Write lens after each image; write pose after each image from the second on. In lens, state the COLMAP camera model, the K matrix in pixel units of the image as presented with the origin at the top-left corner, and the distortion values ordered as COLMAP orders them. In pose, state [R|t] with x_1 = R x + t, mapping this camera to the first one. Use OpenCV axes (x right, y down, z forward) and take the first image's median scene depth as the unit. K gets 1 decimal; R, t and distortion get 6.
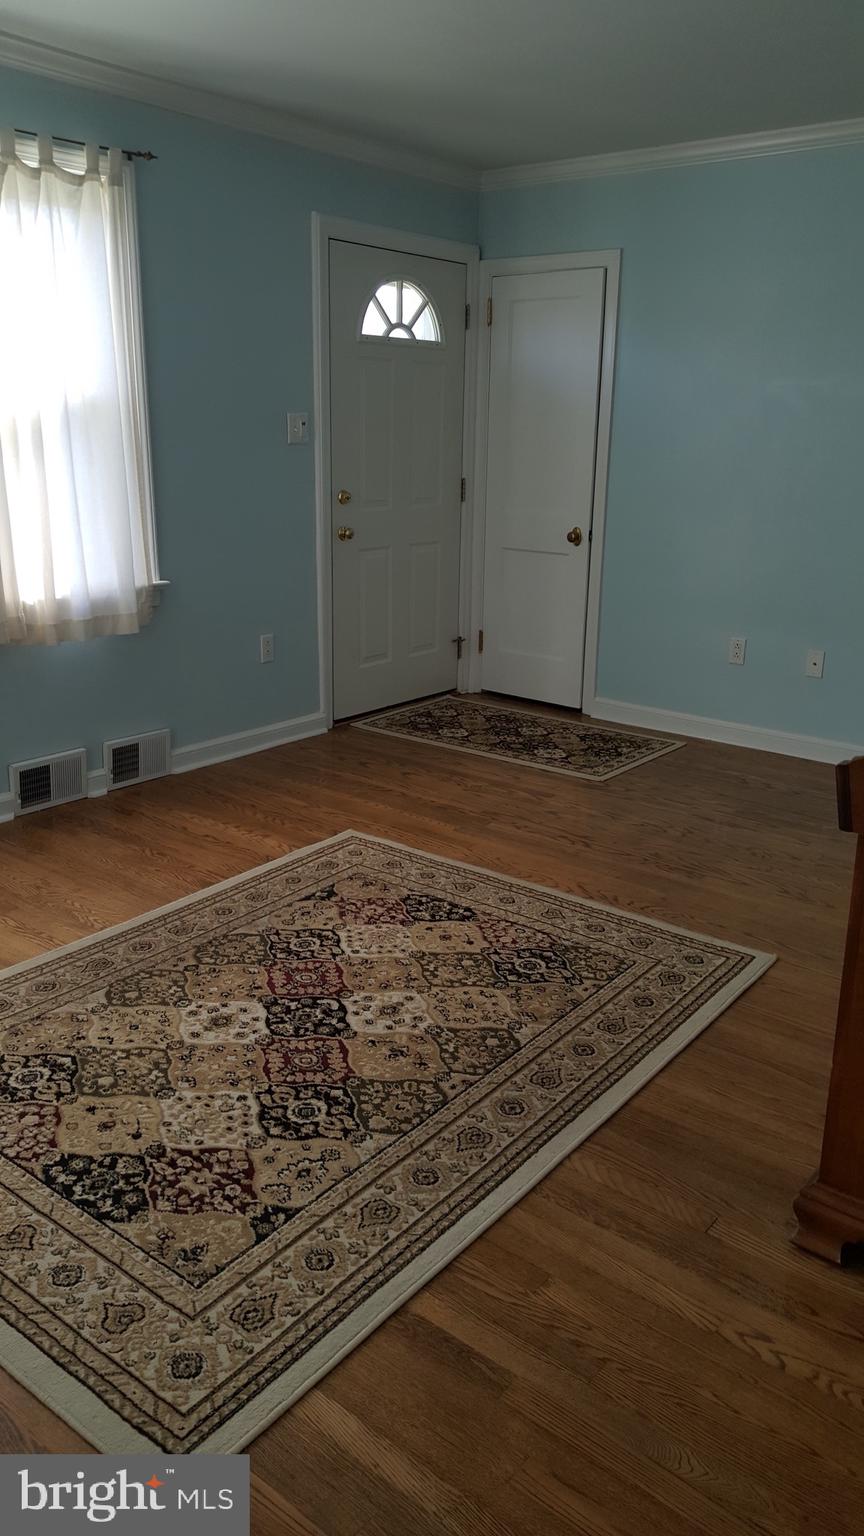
lens RADIAL K [[1135.7, 0, 434.2], [0, 1135.7, 769.8], [0, 0, 1]] dist [0.005682, -0.007202]
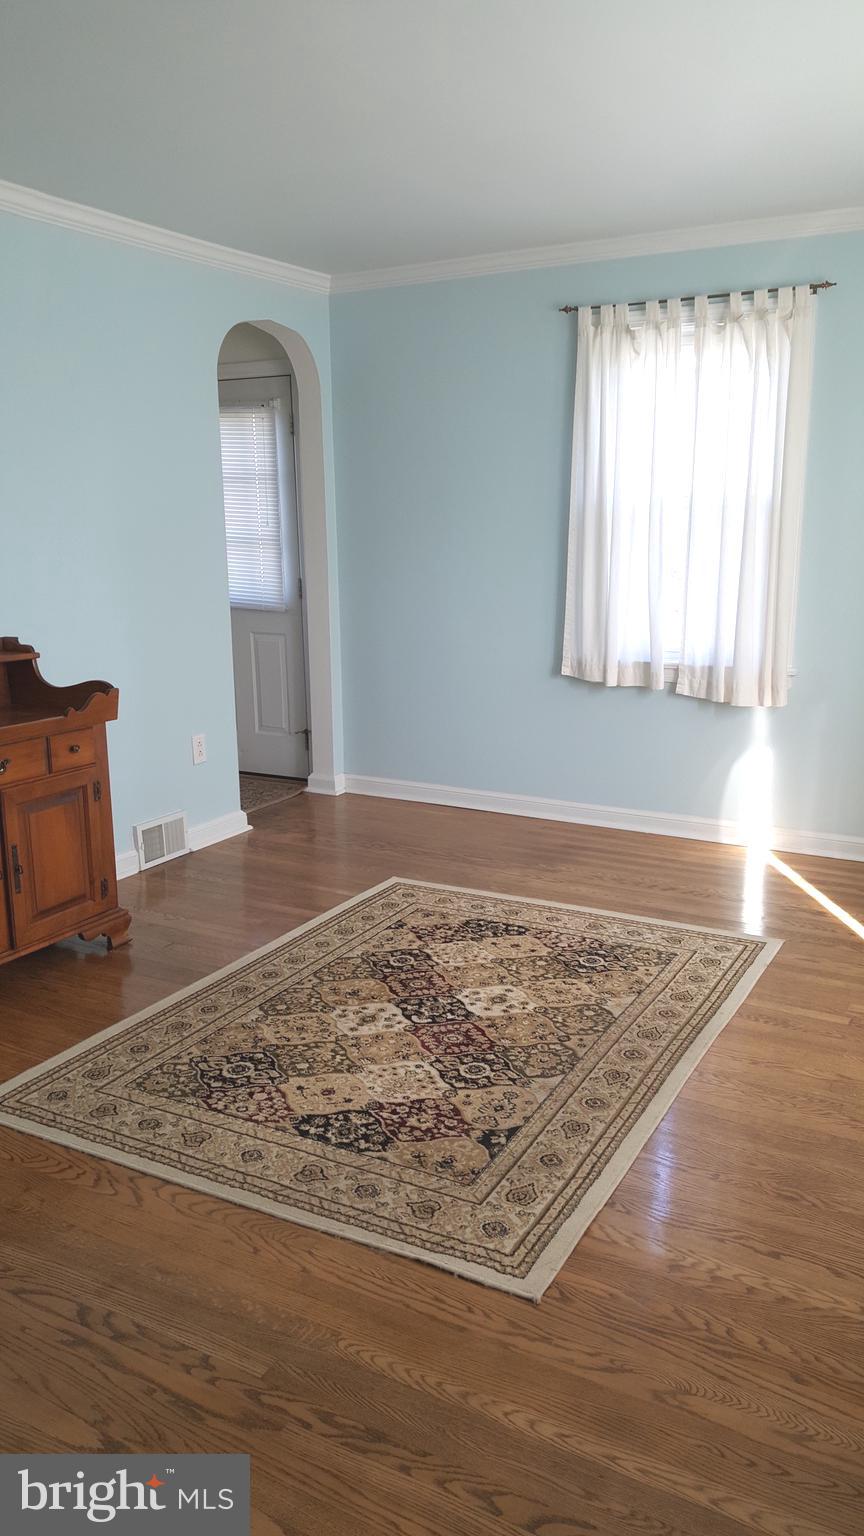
lens RADIAL K [[1135.7, 0, 432.5], [0, 1135.7, 769.4], [0, 0, 1]] dist [0.005682, -0.007202]
pose [[-0.988055, 0.016968, -0.153164, 0.068530], [-0.058613, 0.877836, 0.475362, -0.564123], [0.142518, 0.478661, -0.866355, 1.848309]]
